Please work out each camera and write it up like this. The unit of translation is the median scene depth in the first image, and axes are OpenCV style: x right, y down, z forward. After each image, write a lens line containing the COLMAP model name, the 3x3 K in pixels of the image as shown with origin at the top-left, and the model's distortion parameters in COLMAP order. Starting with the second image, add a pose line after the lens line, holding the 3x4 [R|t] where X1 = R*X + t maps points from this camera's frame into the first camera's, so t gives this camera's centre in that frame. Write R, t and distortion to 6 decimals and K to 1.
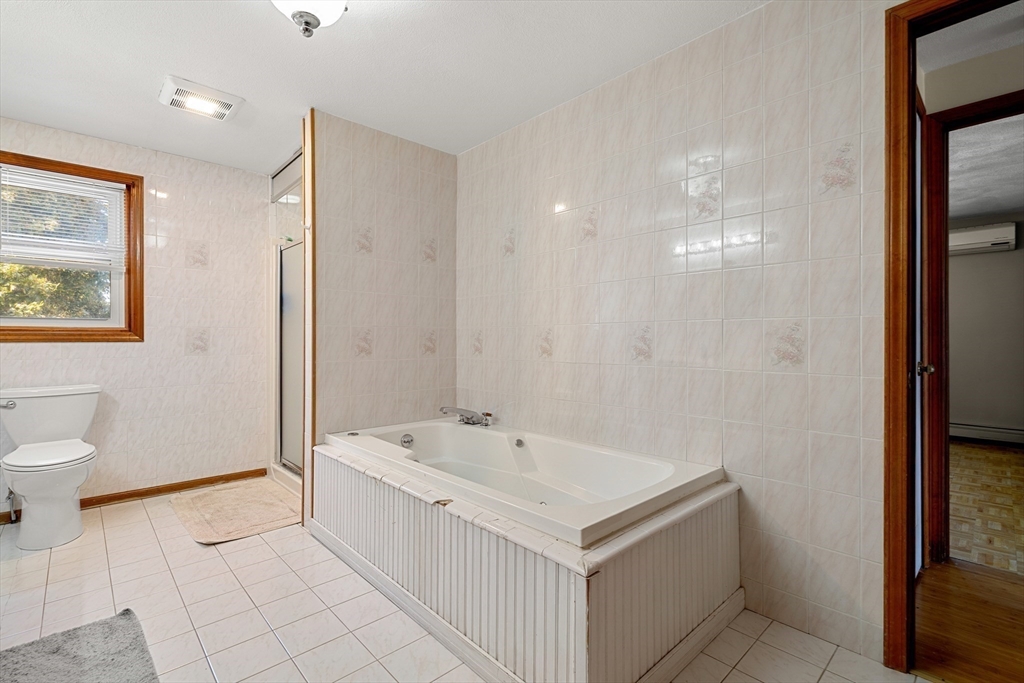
lens RADIAL K [[469.0, 0, 510.8], [0, 469.0, 339.7], [0, 0, 1]] dist [-0.003404, 0.000702]
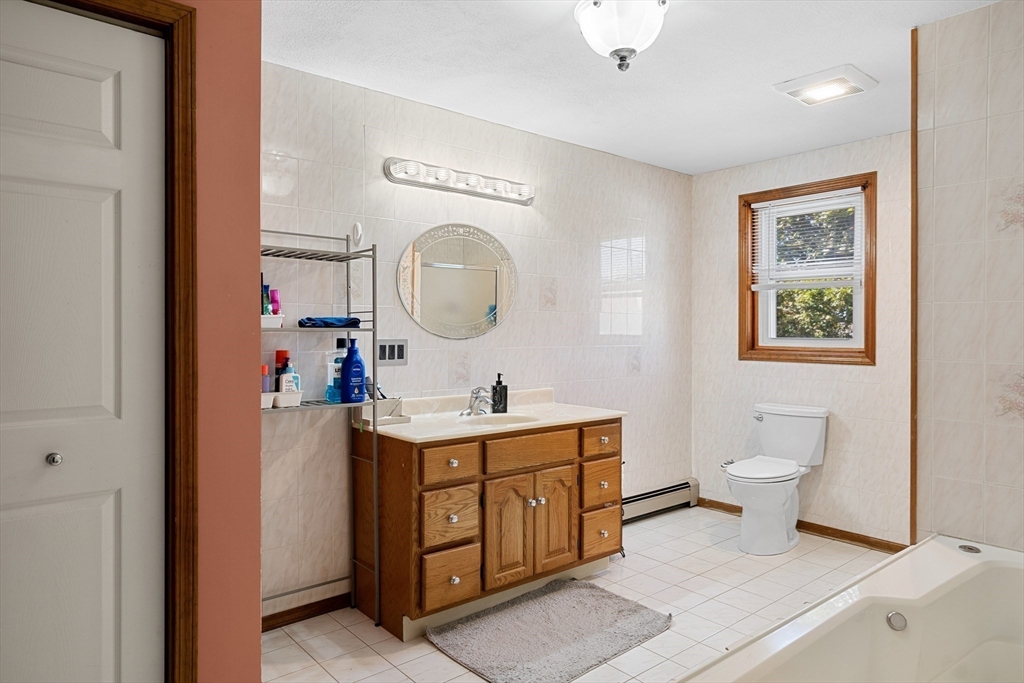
lens RADIAL K [[647.4, 0, 511.2], [0, 647.4, 336.6], [0, 0, 1]] dist [0.004261, 0.000618]
pose [[-0.045593, 0.010629, -0.998904, 0.439150], [-0.001781, 0.999941, 0.010722, -0.061990], [0.998958, 0.002268, -0.045572, 0.409163]]
